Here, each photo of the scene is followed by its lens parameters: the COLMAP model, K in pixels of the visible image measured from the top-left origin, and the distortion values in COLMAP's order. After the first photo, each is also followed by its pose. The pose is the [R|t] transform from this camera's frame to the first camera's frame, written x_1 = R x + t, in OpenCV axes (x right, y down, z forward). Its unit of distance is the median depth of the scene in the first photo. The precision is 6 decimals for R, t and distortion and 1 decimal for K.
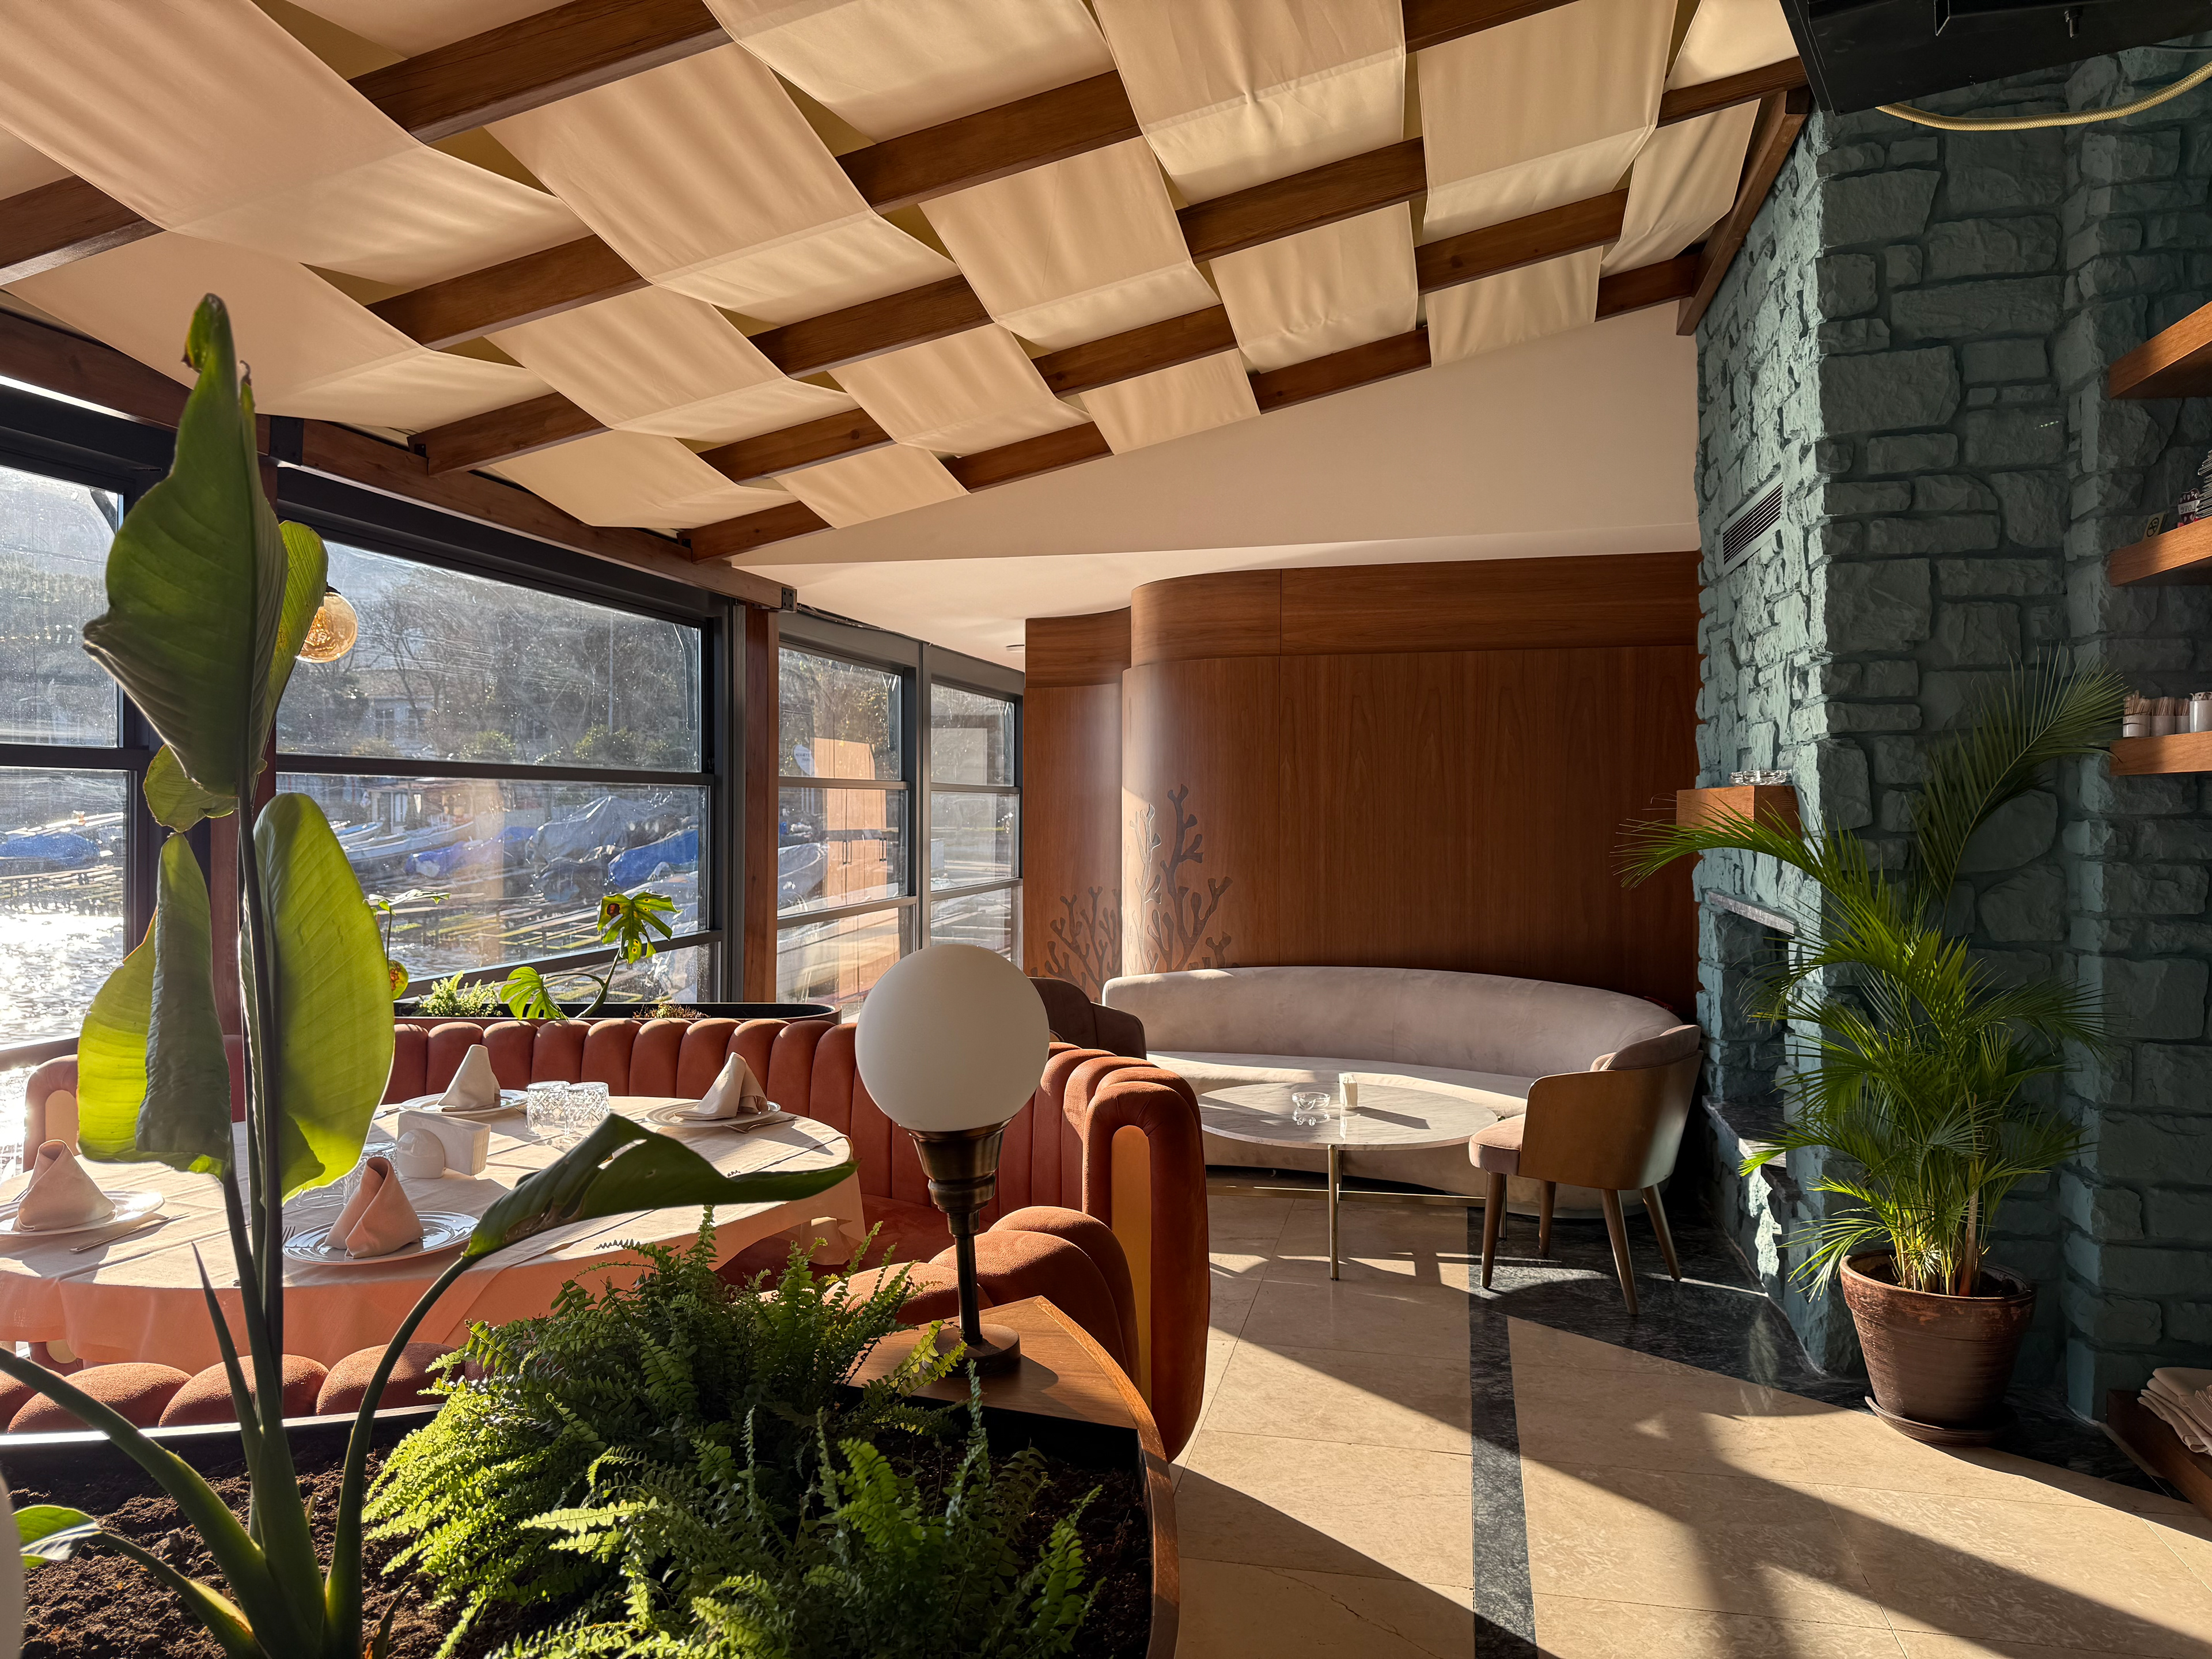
lens RADIAL K [[1543.4, 0, 1101.8], [0, 1543.4, 836.1], [0, 0, 1]] dist [0.085358, -0.113524]
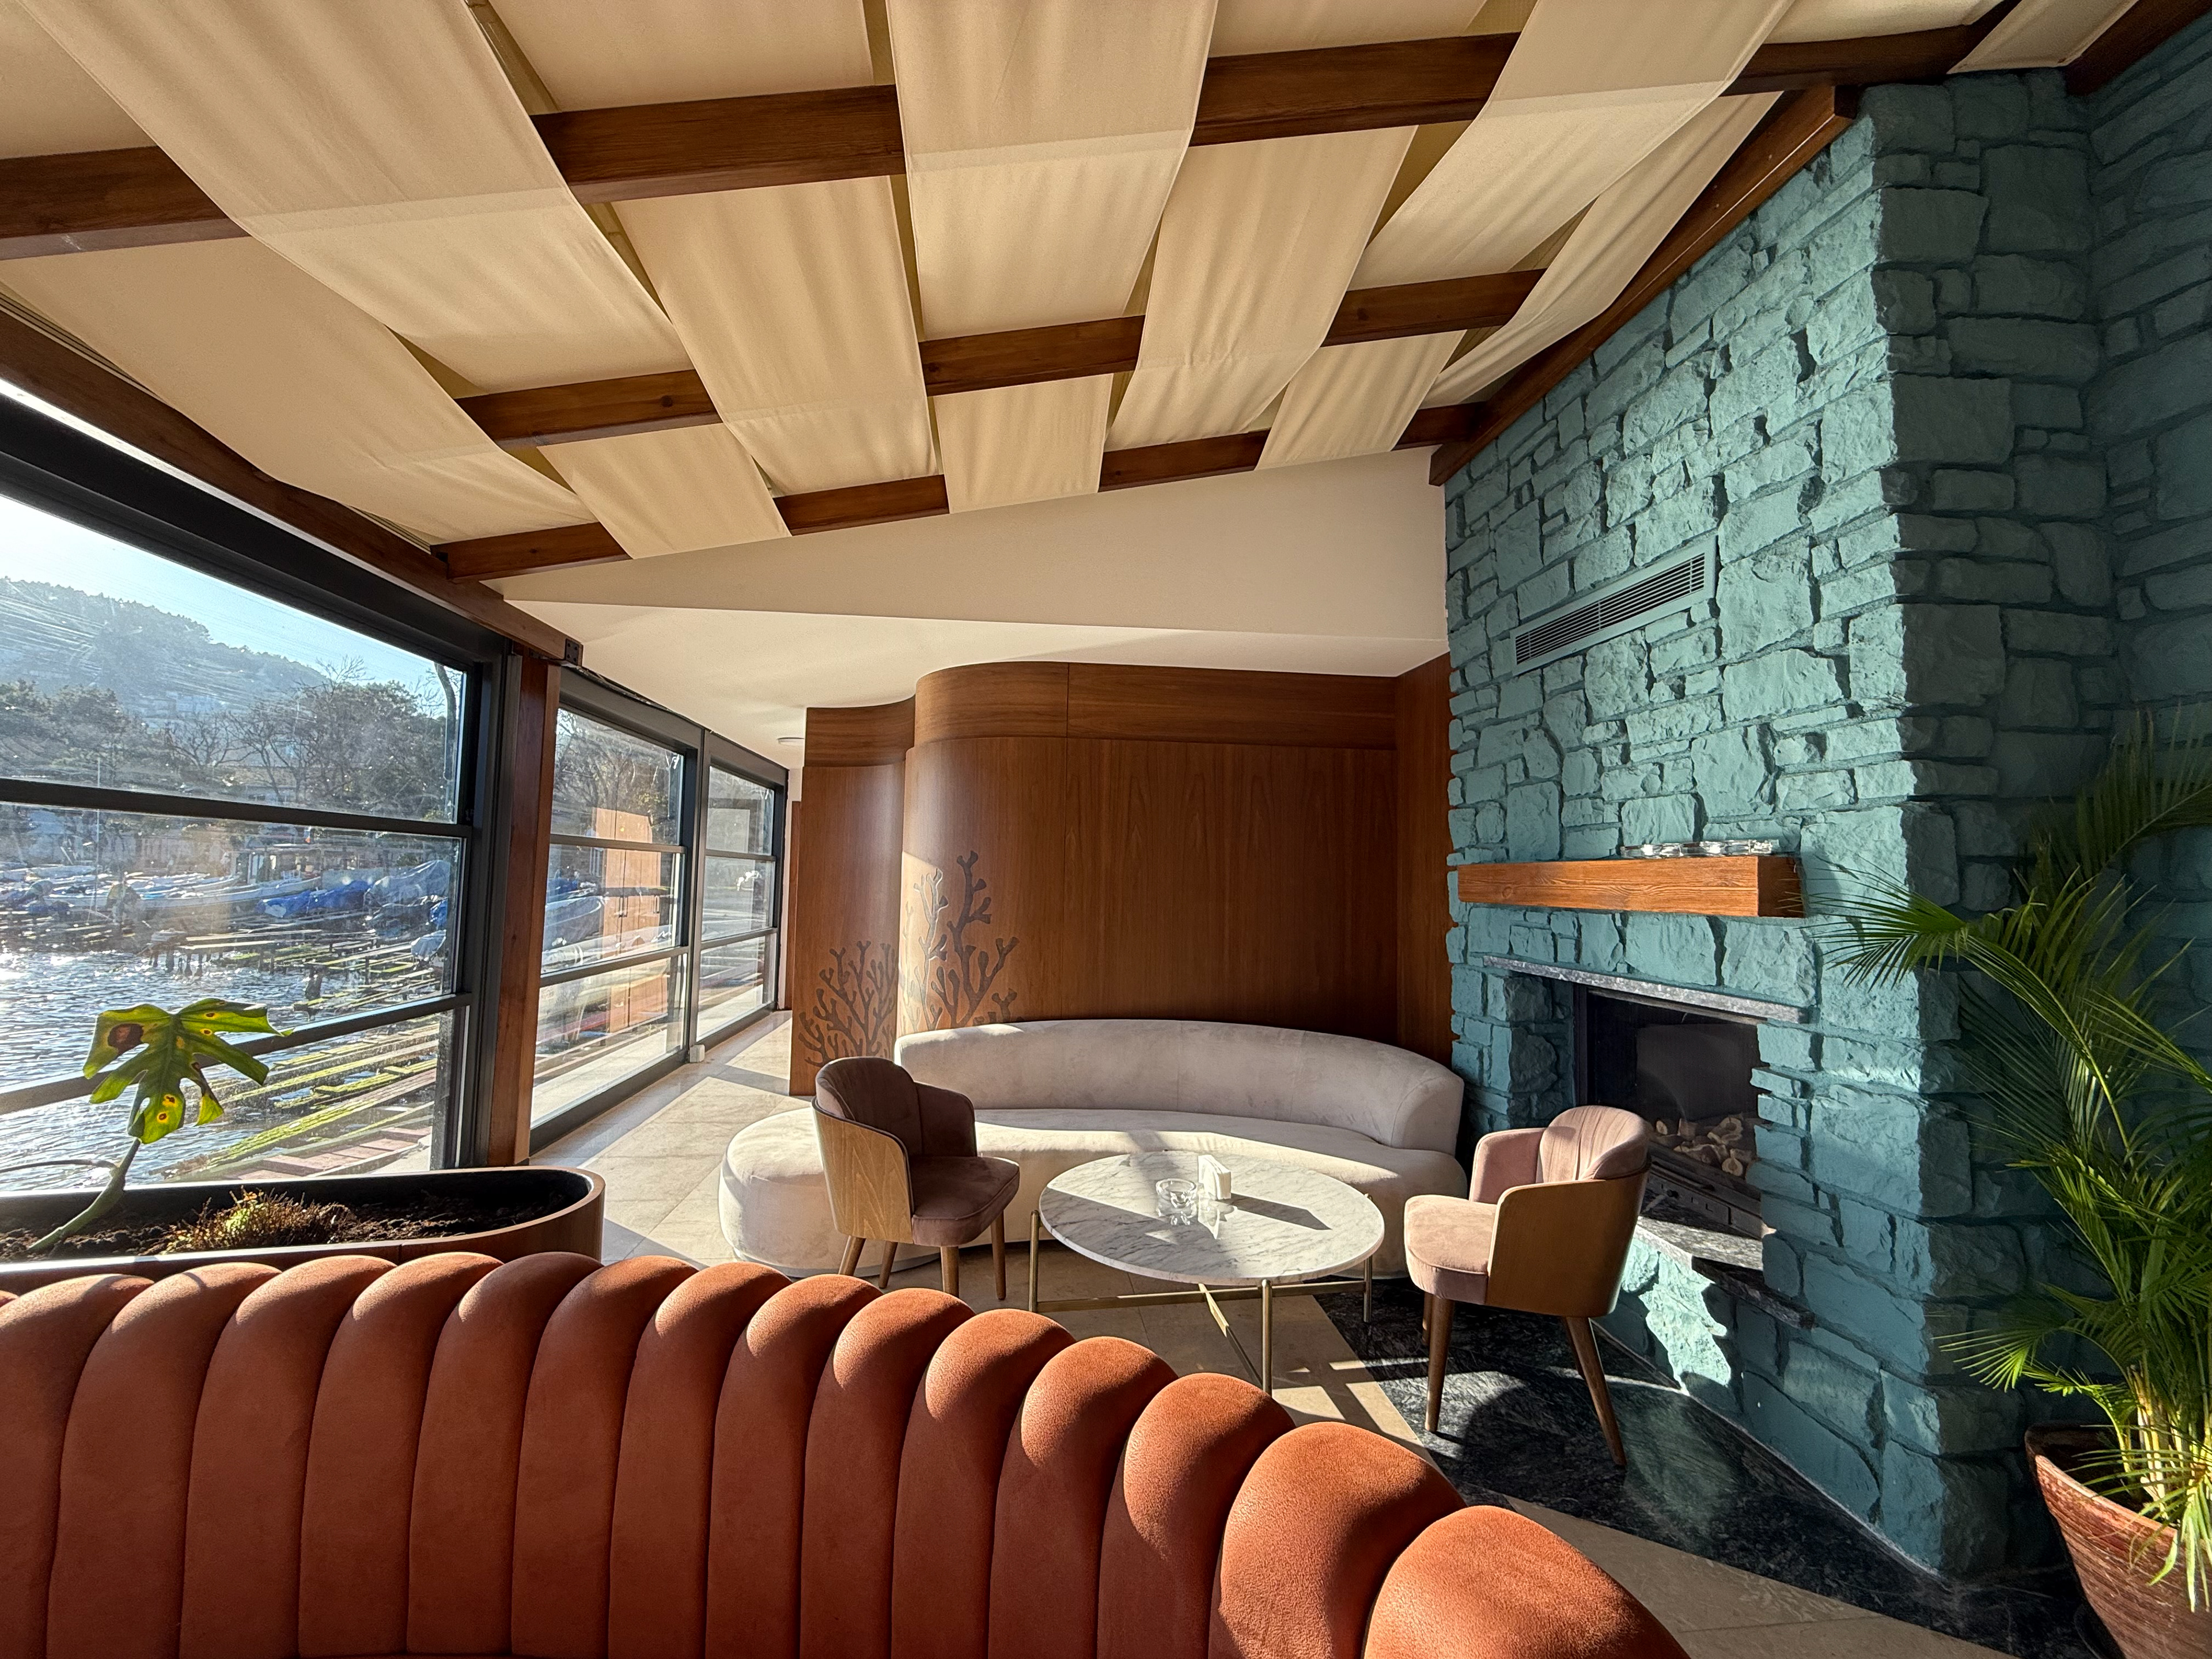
lens RADIAL K [[881.9, 0, 1095.7], [0, 881.9, 830.5], [0, 0, 1]] dist [-0.002796, 0.000272]
pose [[0.946250, 0.036818, 0.321334, -0.068491], [-0.013115, 0.997050, -0.075620, -0.002242], [-0.323170, 0.067341, 0.943942, 0.401647]]
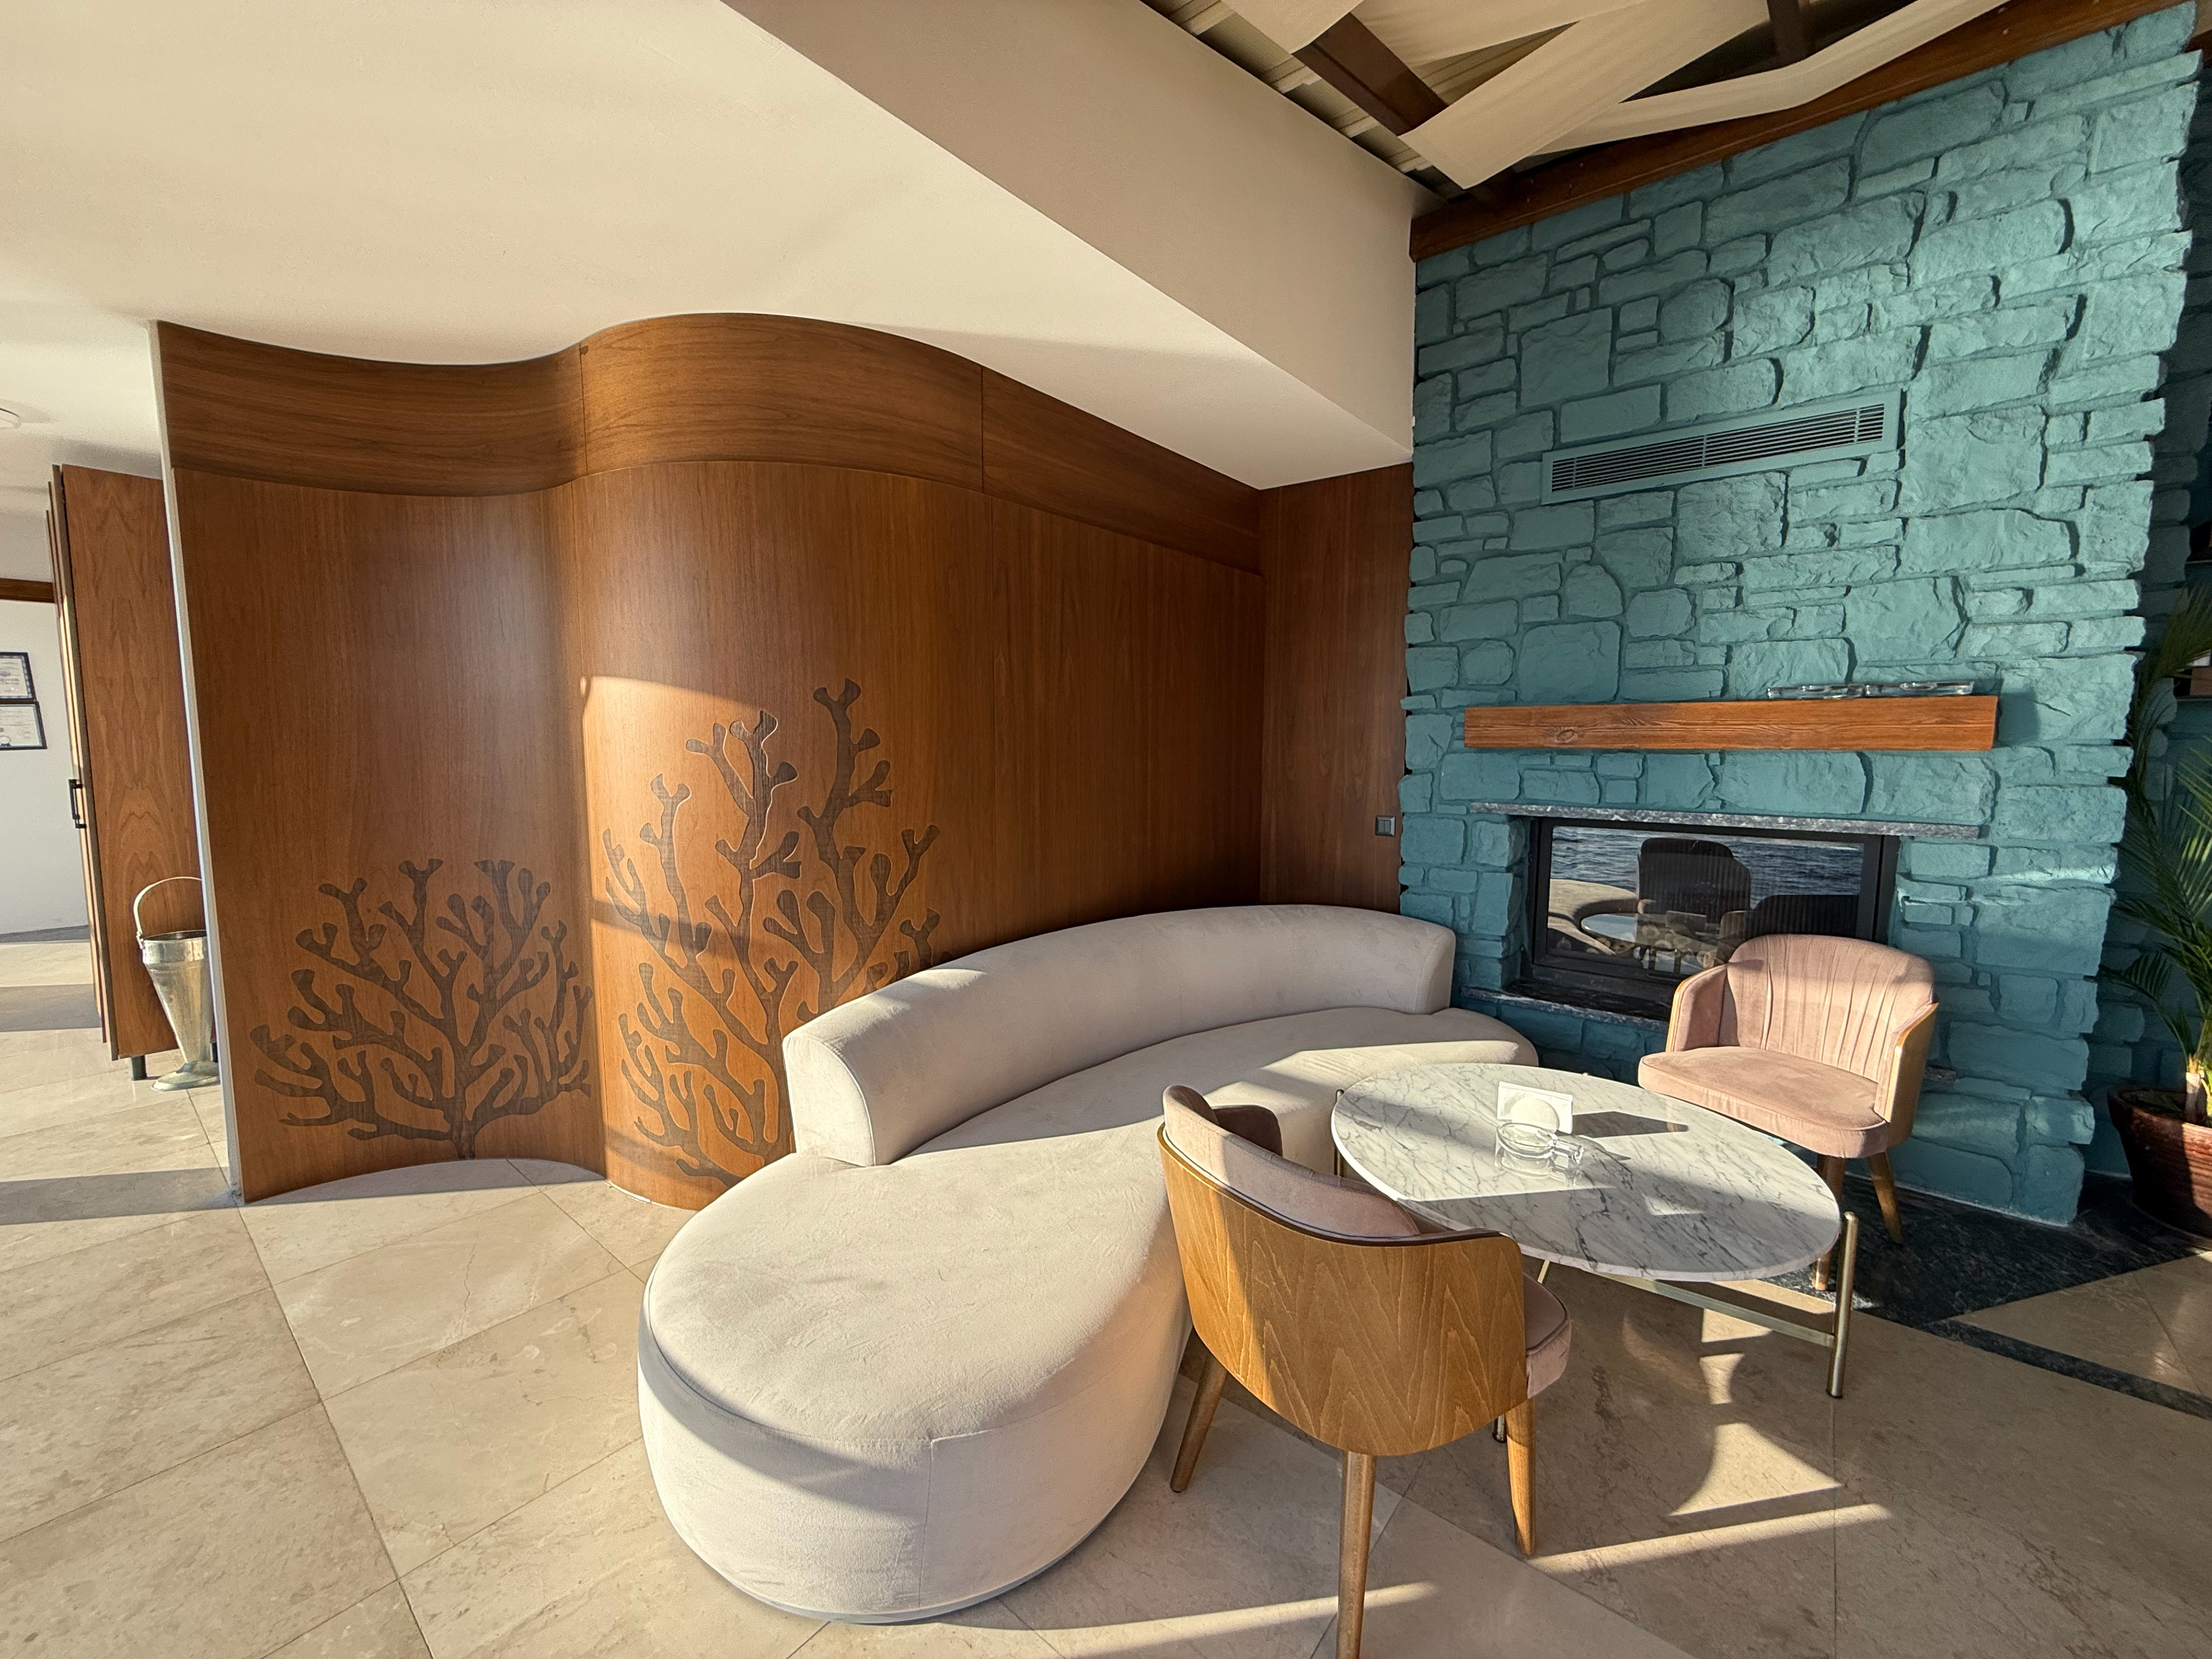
lens RADIAL K [[877.3, 0, 1101.6], [0, 877.3, 829.3], [0, 0, 1]] dist [0.000223, -0.000408]
pose [[0.448257, -0.088759, 0.889487, -0.223498], [0.016514, 0.995711, 0.091037, -0.004820], [-0.893752, -0.026119, 0.447800, 0.787912]]
